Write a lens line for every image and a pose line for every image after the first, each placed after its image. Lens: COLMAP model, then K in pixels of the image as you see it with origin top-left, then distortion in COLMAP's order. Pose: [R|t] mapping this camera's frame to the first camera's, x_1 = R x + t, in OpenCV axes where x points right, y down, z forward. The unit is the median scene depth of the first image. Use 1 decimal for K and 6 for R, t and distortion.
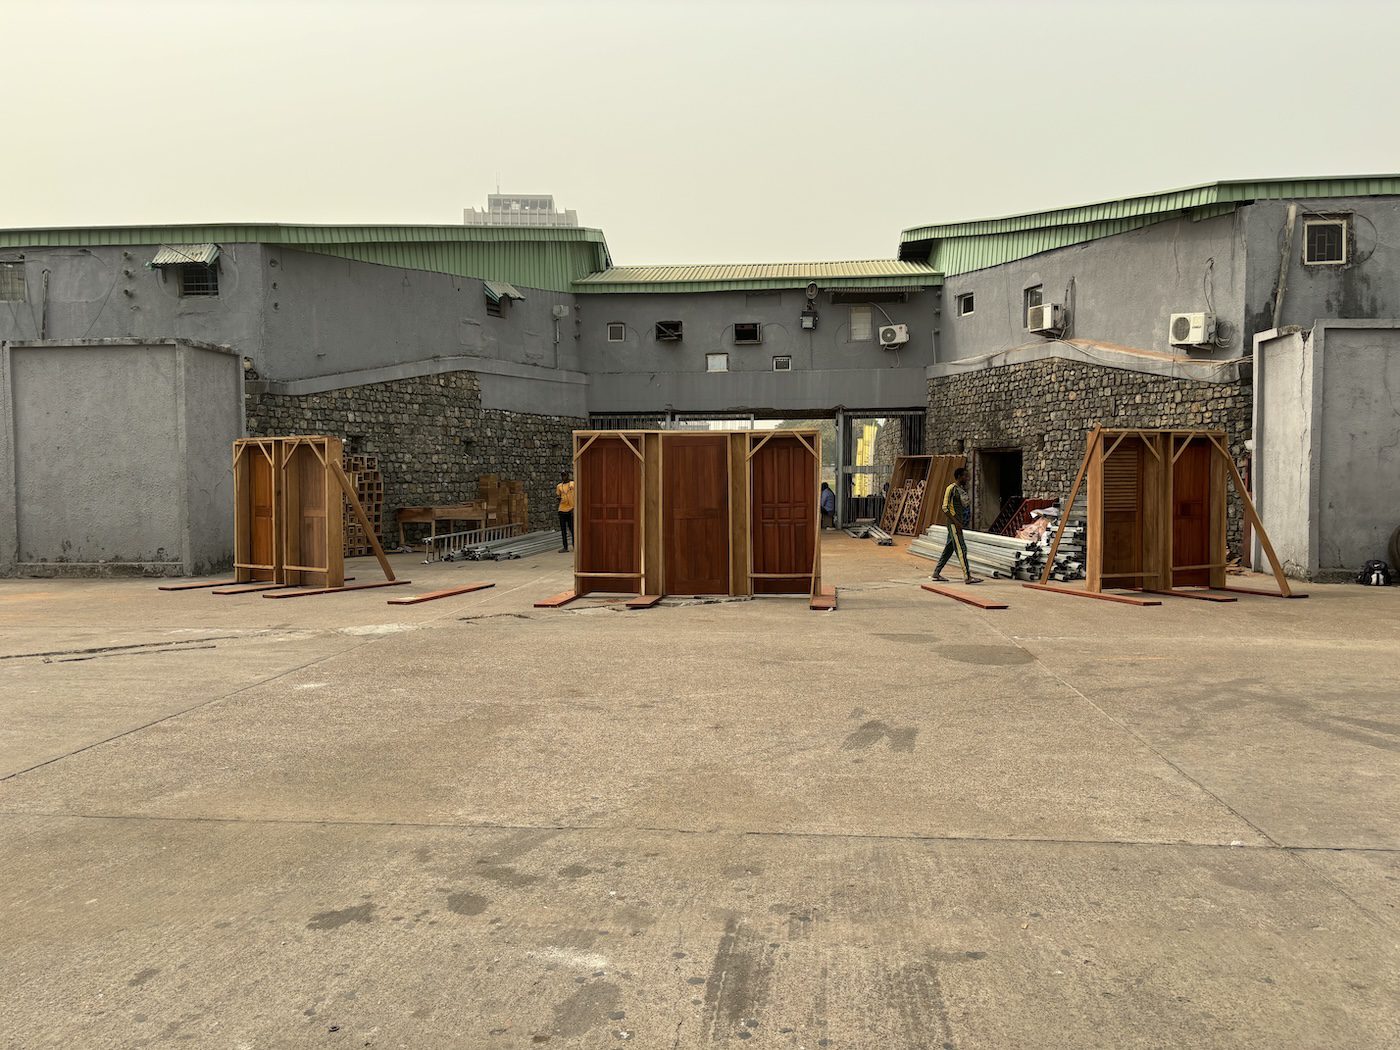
lens RADIAL K [[1047.3, 0, 700.4], [0, 1047.3, 522.7], [0, 0, 1]] dist [0.029434, -0.041897]
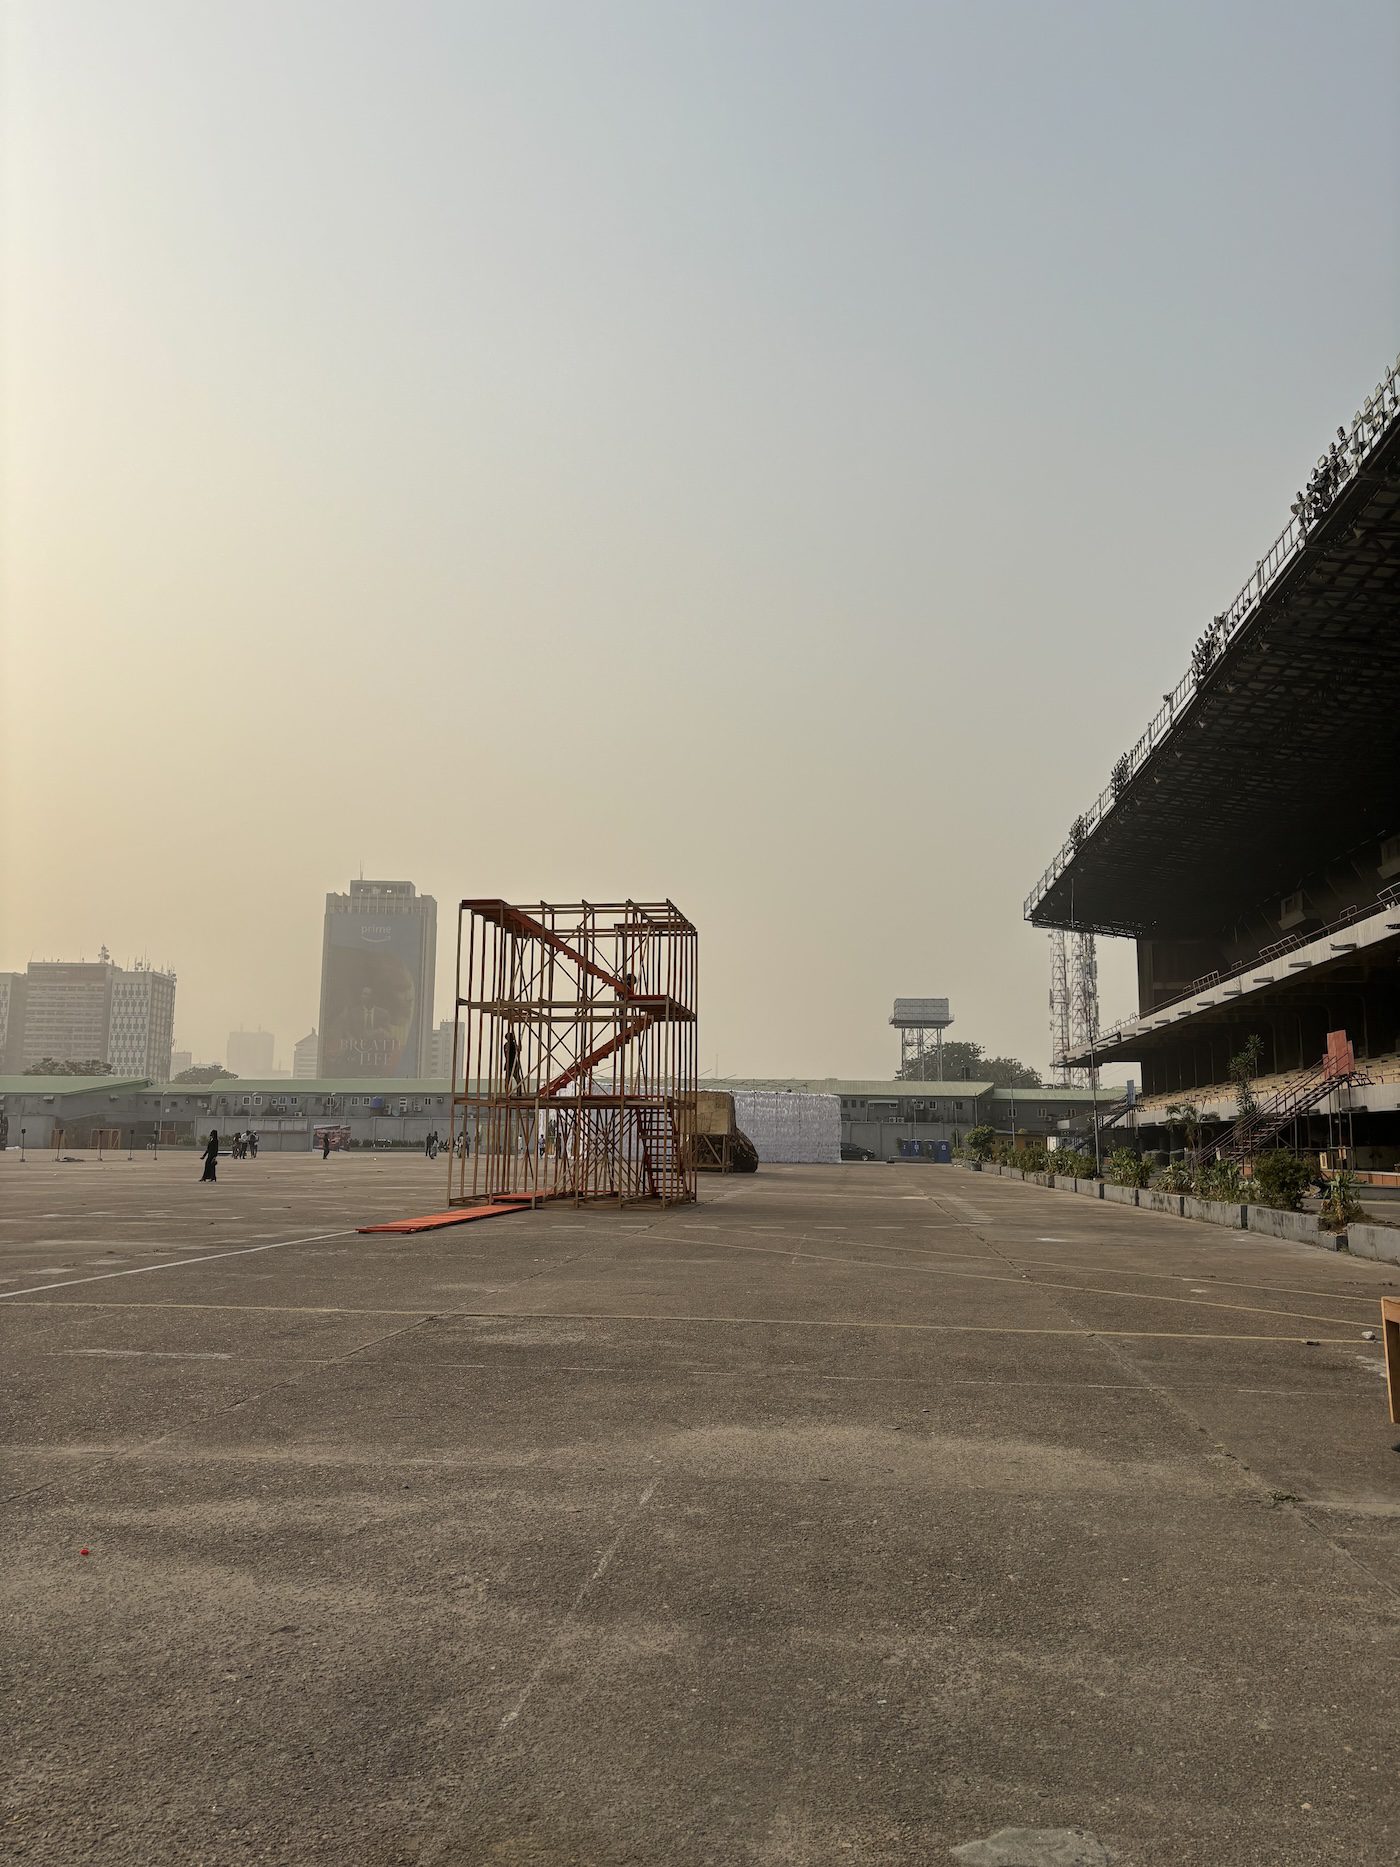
lens RADIAL K [[1396.7, 0, 698.9], [0, 1396.7, 928.8], [0, 0, 1]] dist [0.029434, -0.041897]
pose [[0.999574, 0.015116, -0.024957, 3.015422], [-0.019827, 0.979413, -0.200892, 0.300548], [0.021406, 0.201301, 0.979296, -6.158541]]
